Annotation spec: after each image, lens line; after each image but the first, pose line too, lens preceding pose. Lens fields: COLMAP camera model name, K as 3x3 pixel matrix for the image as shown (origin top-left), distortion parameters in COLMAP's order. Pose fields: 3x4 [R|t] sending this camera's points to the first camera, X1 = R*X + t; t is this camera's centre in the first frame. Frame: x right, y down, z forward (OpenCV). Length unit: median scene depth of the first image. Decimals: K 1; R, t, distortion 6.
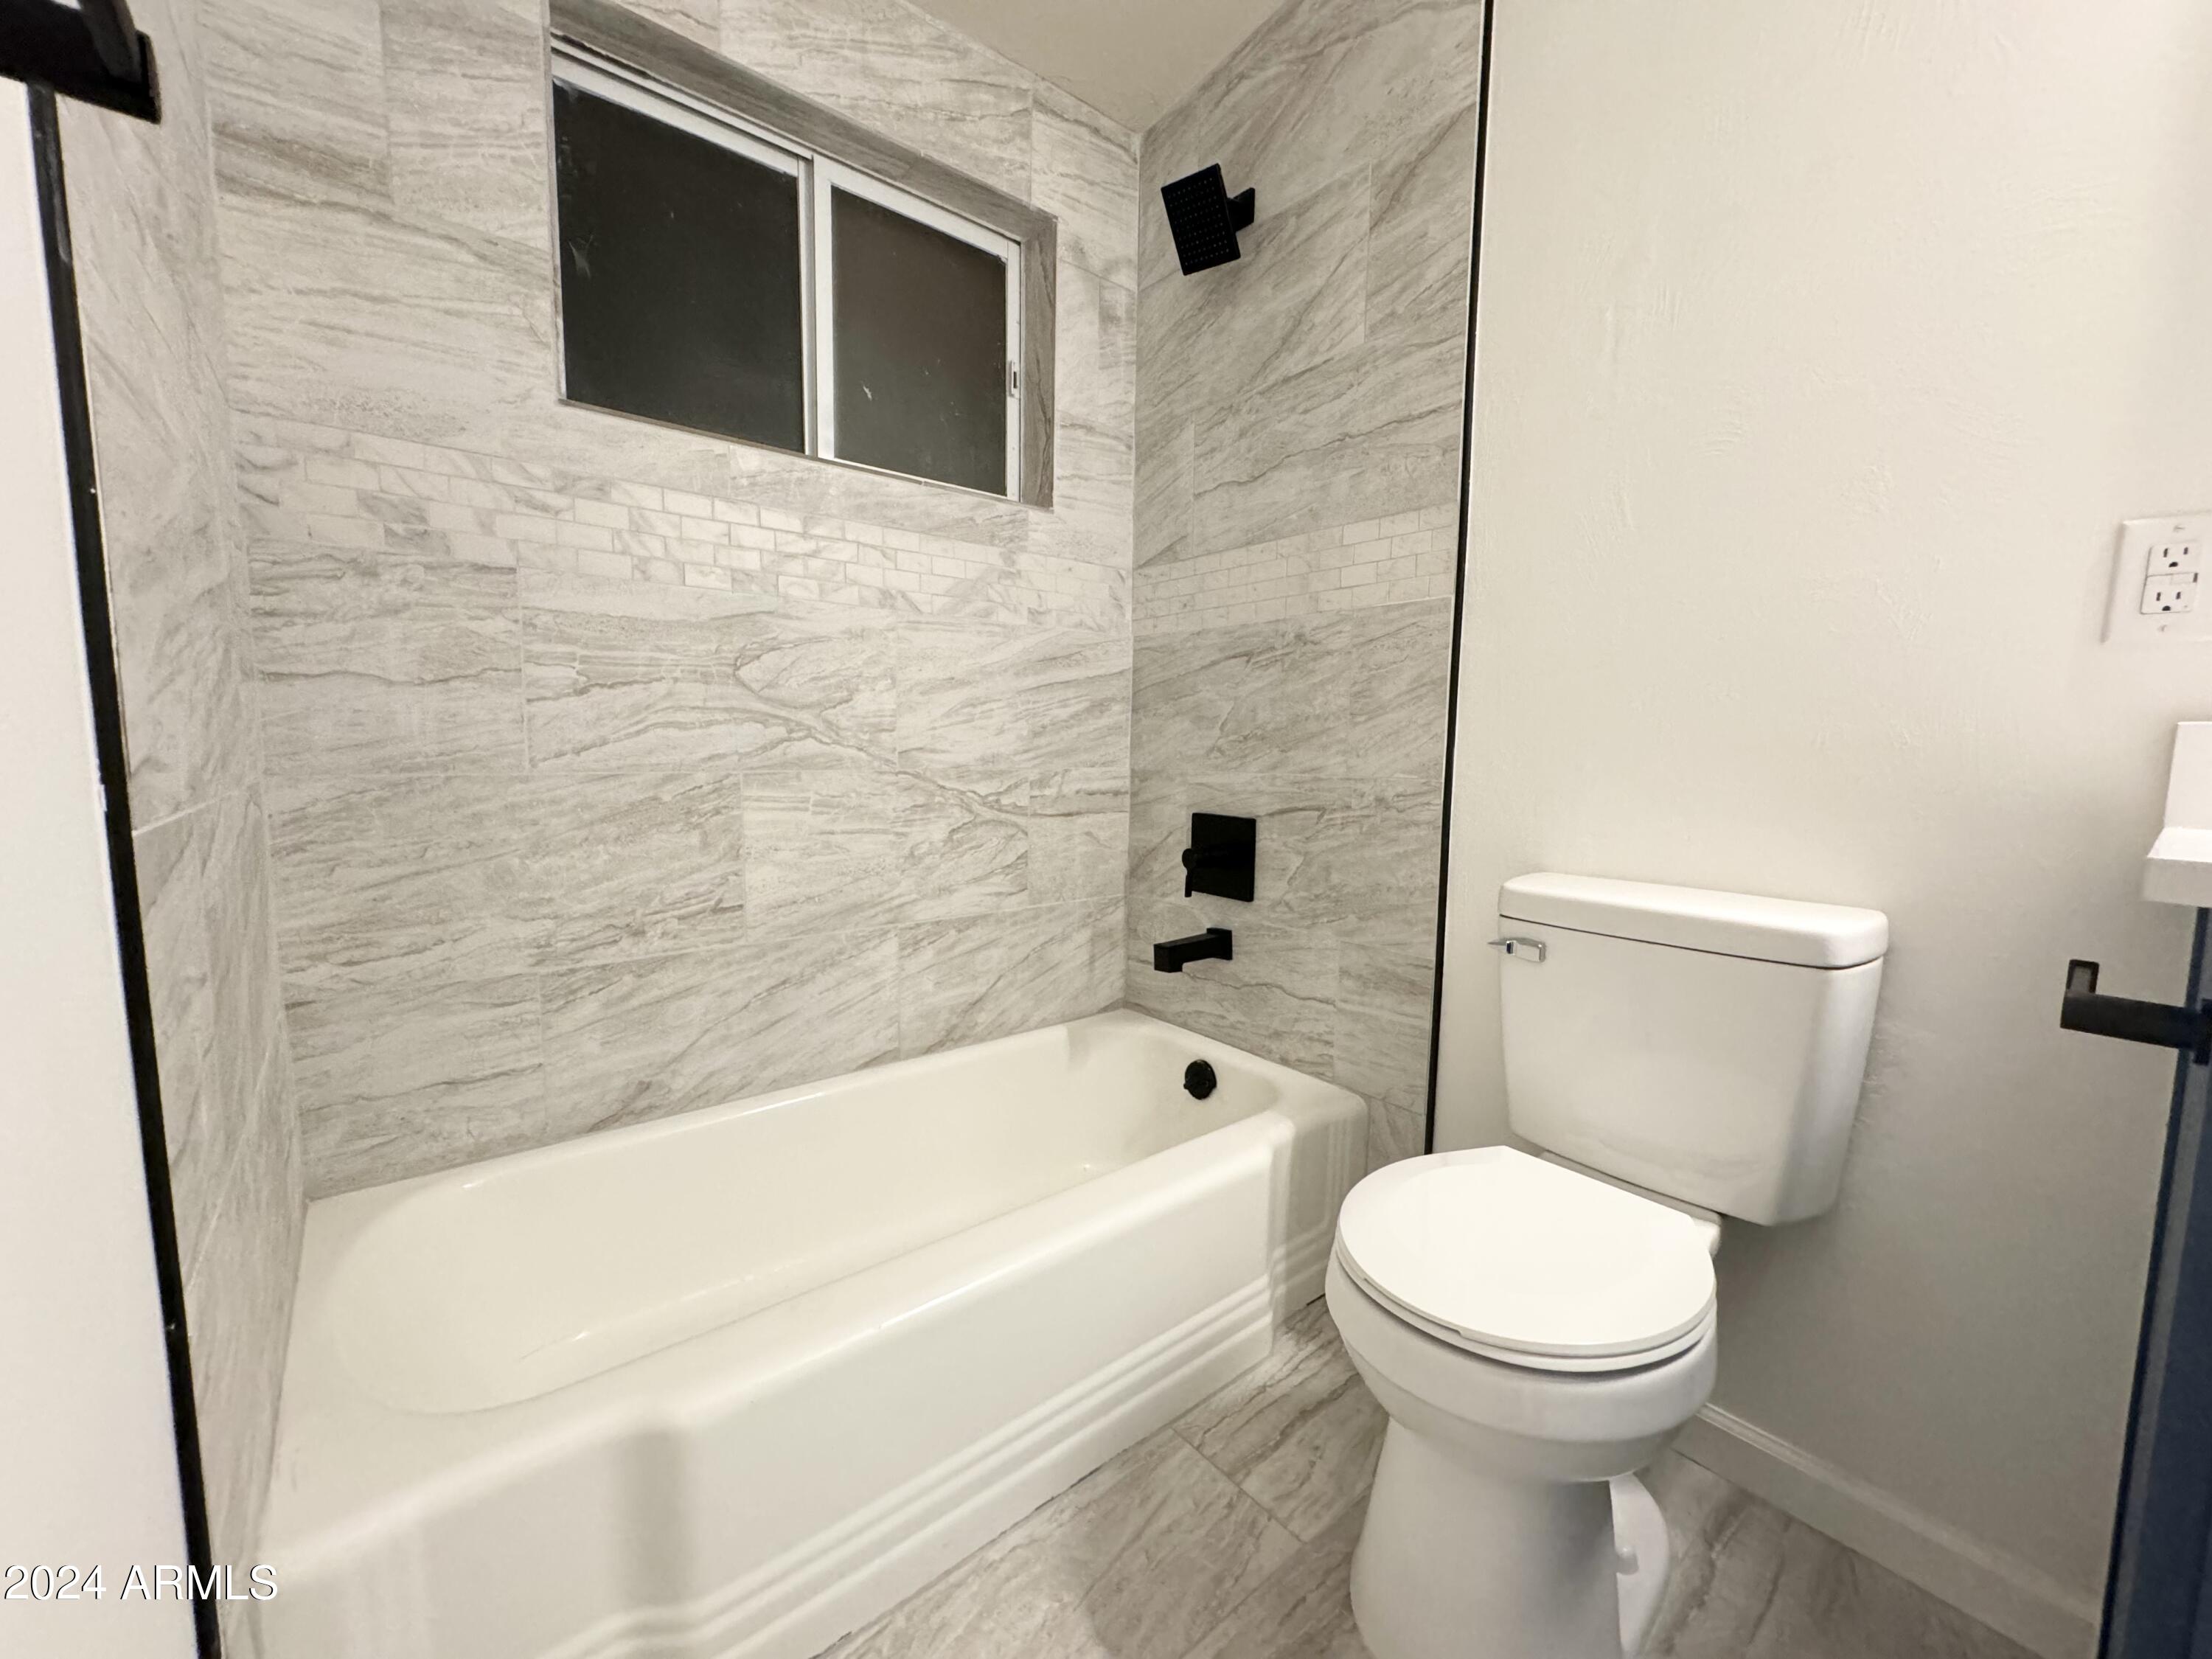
lens RADIAL K [[882.4, 0, 1104.2], [0, 882.4, 827.7], [0, 0, 1]] dist [0.001039, -0.000137]
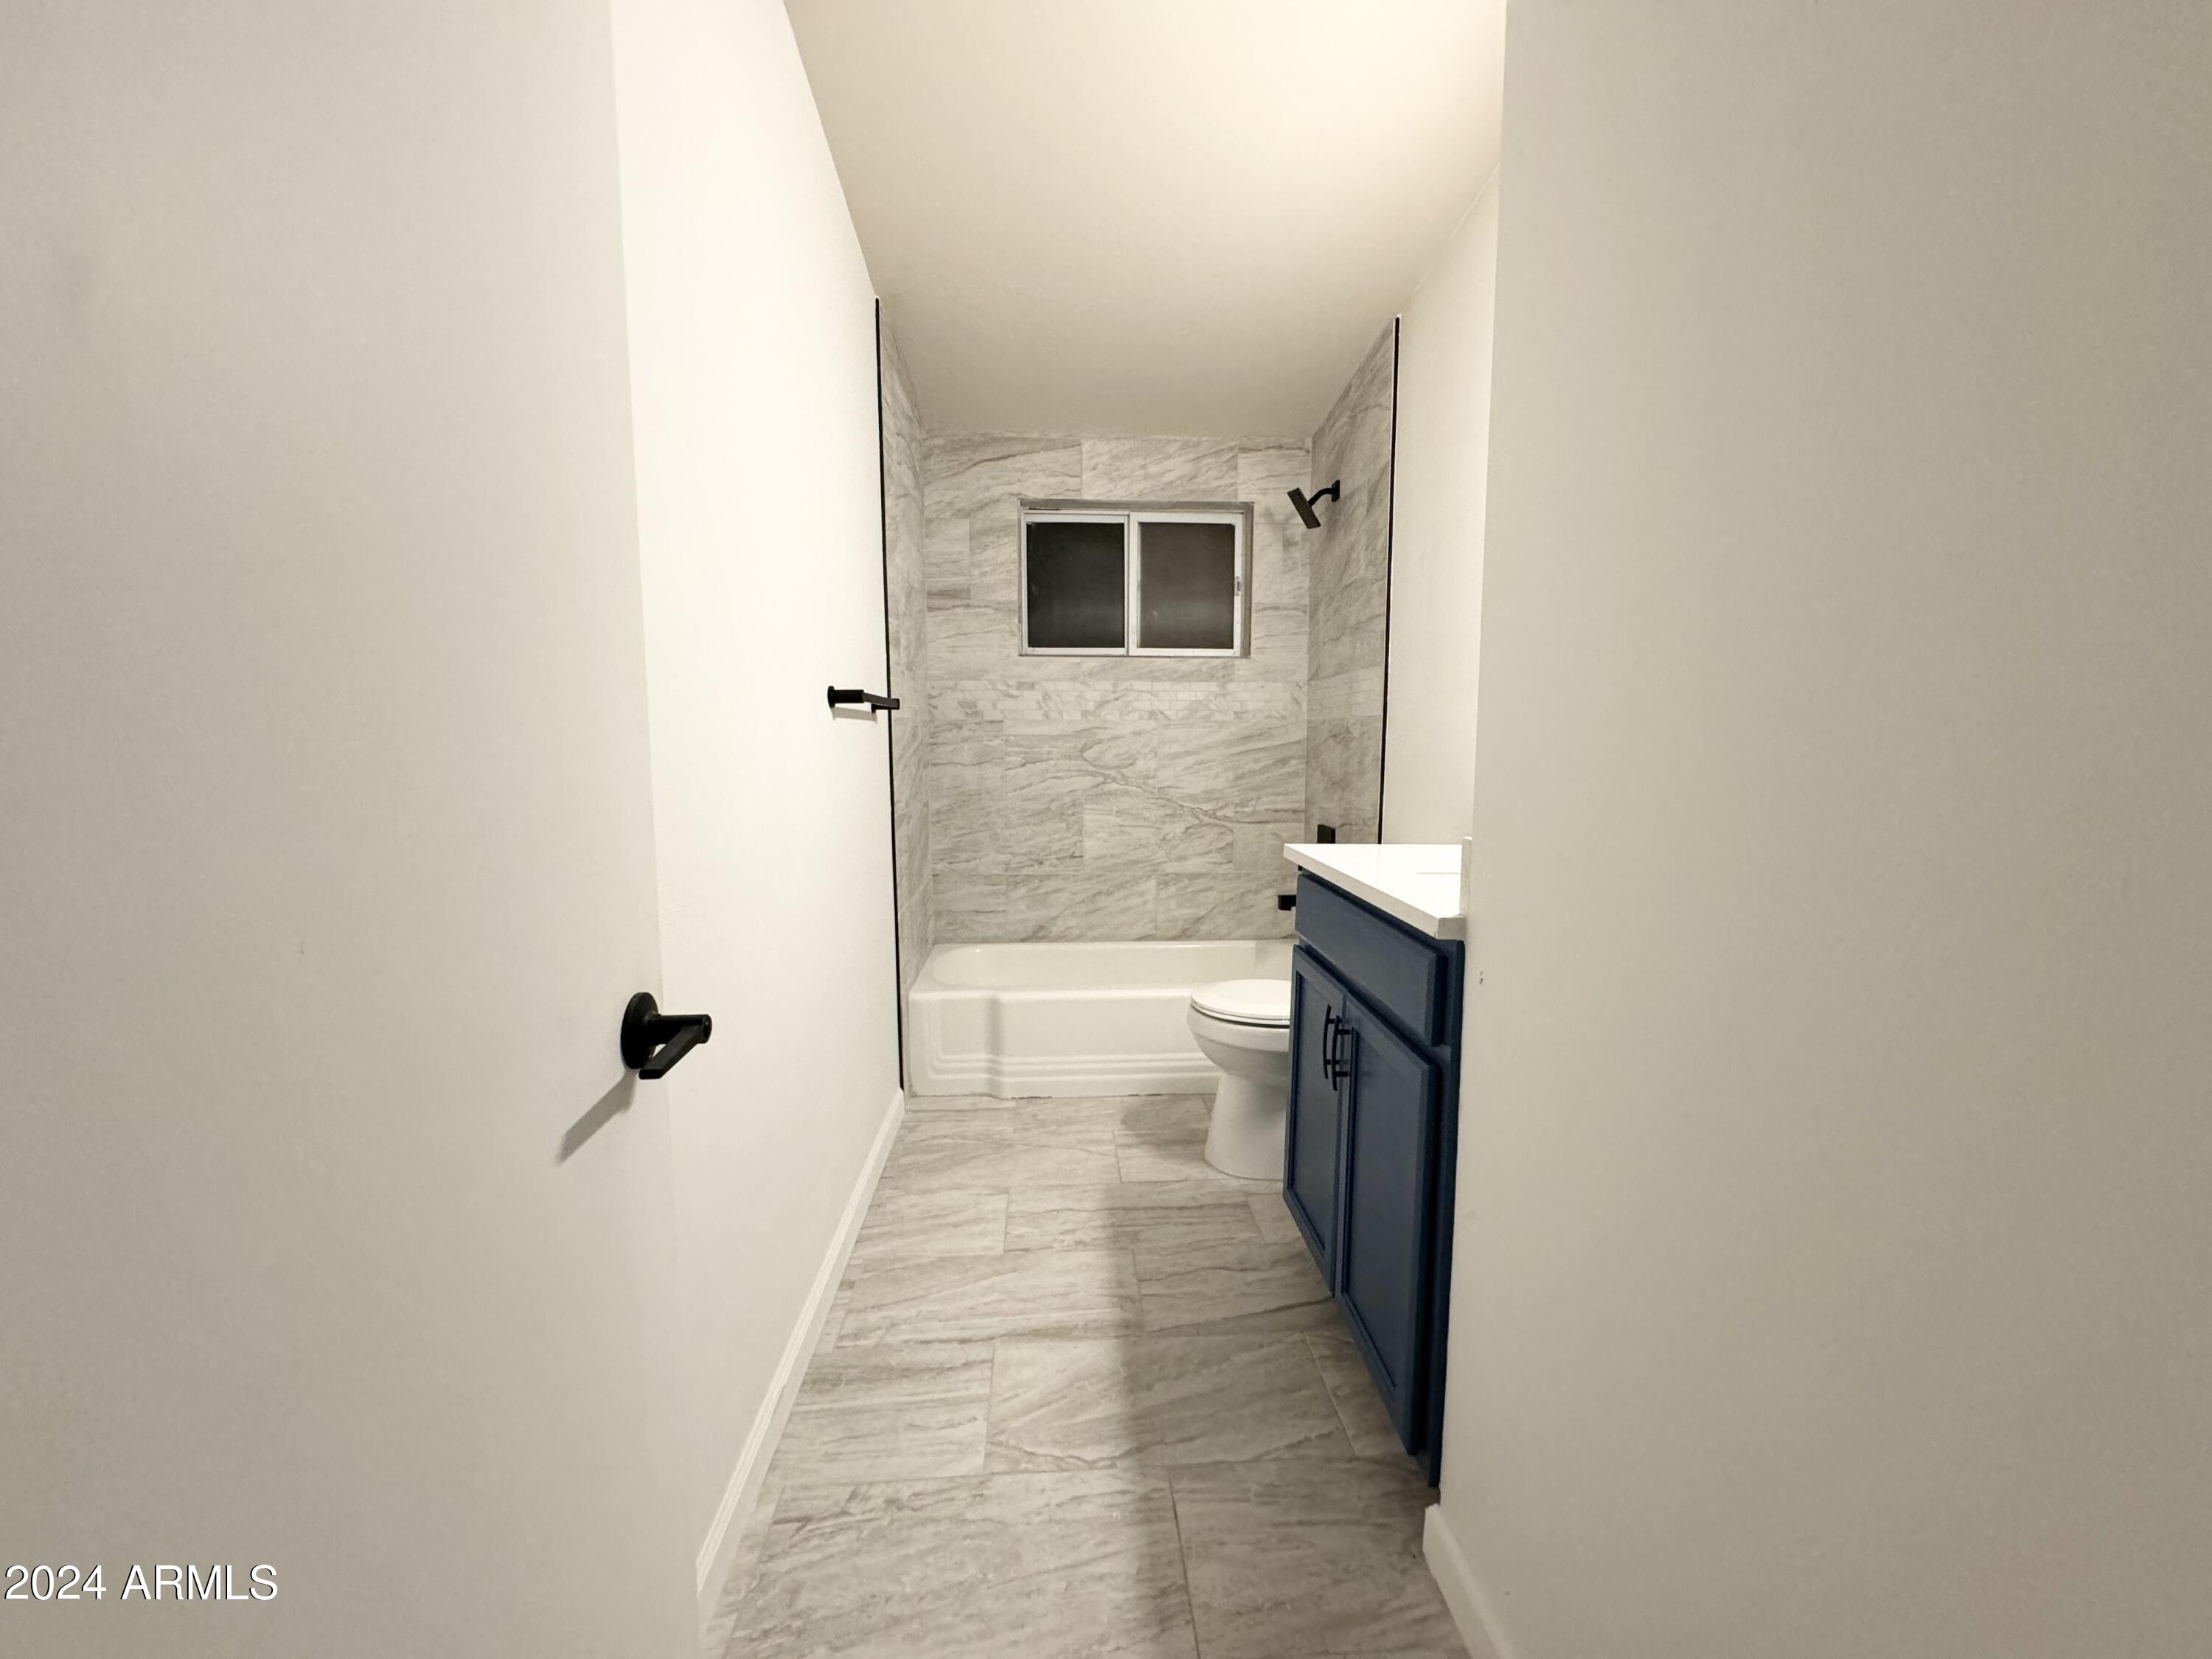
lens RADIAL K [[882.4, 0, 1104.2], [0, 882.4, 827.7], [0, 0, 1]] dist [0.001039, -0.000137]
pose [[0.810010, 0.044668, -0.584712, 0.915169], [-0.046253, 0.998855, 0.012232, -0.014138], [0.584589, 0.017137, 0.811149, -0.773974]]
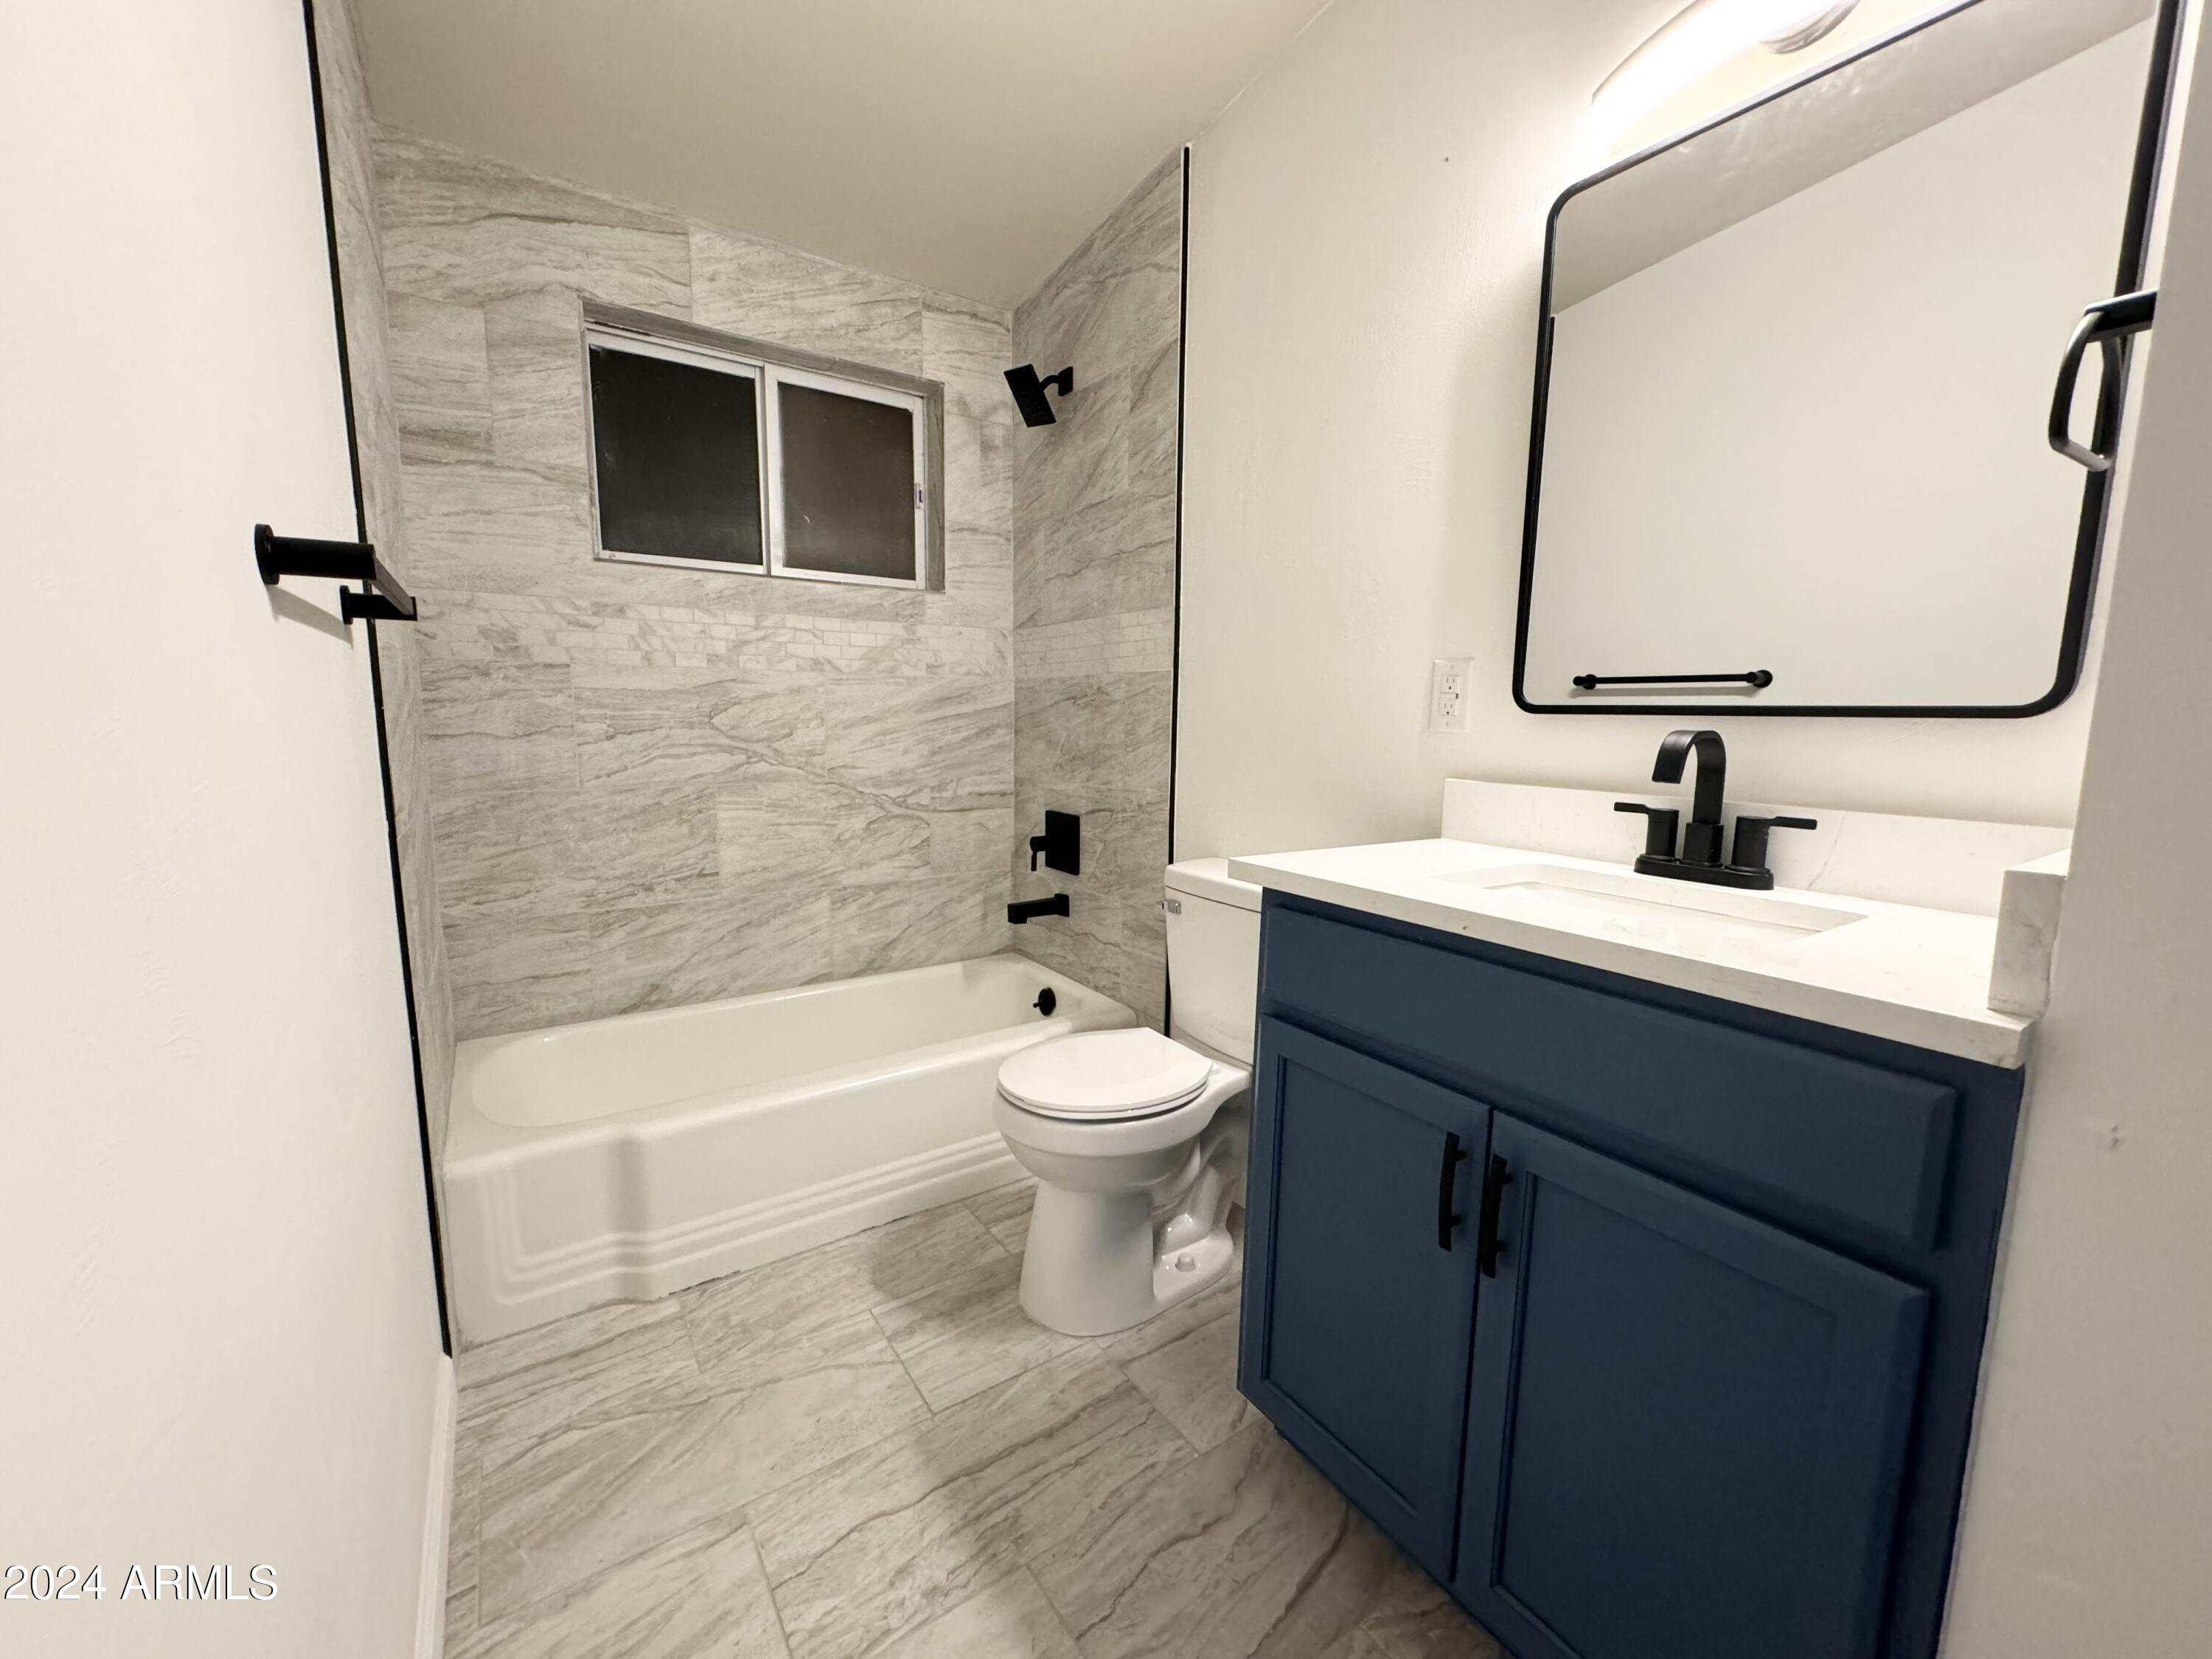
lens RADIAL K [[882.4, 0, 1104.2], [0, 882.4, 827.7], [0, 0, 1]] dist [0.001039, -0.000137]
pose [[0.996030, 0.008641, -0.088594, 0.370182], [-0.006016, 0.999536, 0.029850, -0.037085], [0.088811, -0.029198, 0.995620, -0.434025]]
